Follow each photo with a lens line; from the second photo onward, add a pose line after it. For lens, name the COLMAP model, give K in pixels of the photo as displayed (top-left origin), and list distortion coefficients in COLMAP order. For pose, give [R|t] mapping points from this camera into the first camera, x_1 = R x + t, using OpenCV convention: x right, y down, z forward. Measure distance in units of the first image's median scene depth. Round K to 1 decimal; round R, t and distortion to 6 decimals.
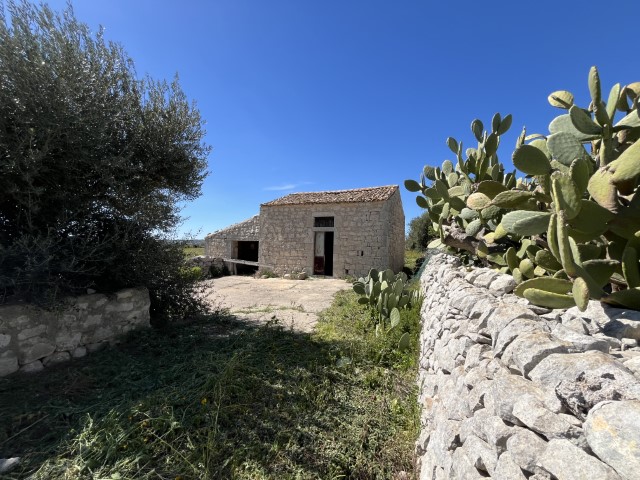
lens RADIAL K [[260.1, 0, 319.1], [0, 260.1, 241.9], [0, 0, 1]] dist [-0.000038, -0.000143]
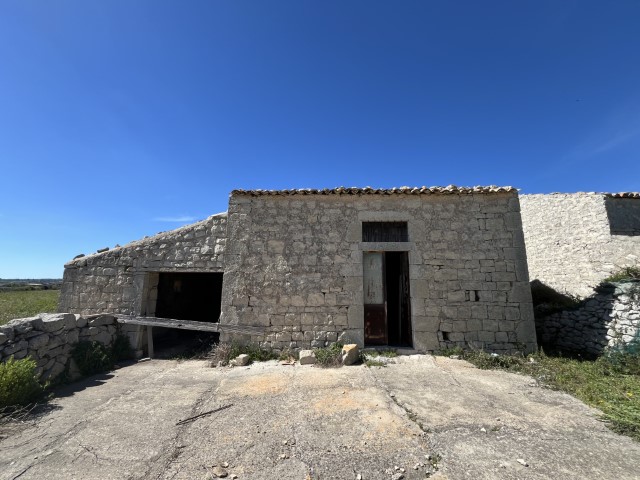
lens RADIAL K [[260.1, 0, 318.6], [0, 260.1, 242.4], [0, 0, 1]] dist [-0.000038, -0.000143]
pose [[0.936549, 0.044017, 0.347762, -0.293333], [0.006714, 0.989650, -0.143342, 0.013374], [-0.350472, 0.136581, 0.926561, 0.665170]]
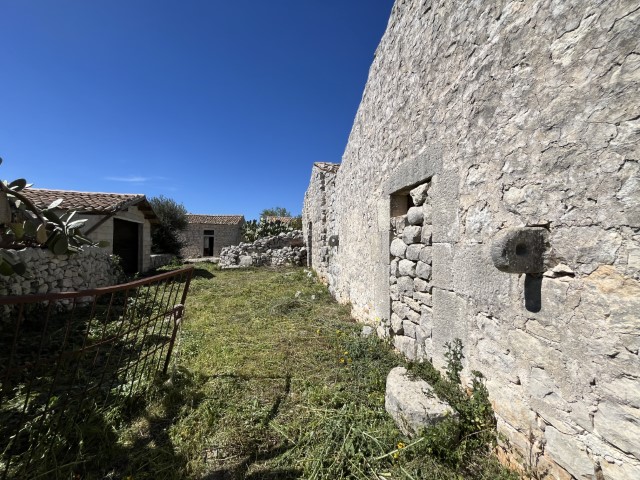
lens RADIAL K [[260.1, 0, 318.7], [0, 260.1, 241.4], [0, 0, 1]] dist [-0.000038, -0.000143]
pose [[0.865135, -0.003191, 0.501529, -0.316074], [-0.002249, 0.999945, 0.010243, -0.028103], [-0.501534, -0.009989, 0.865080, -1.556852]]
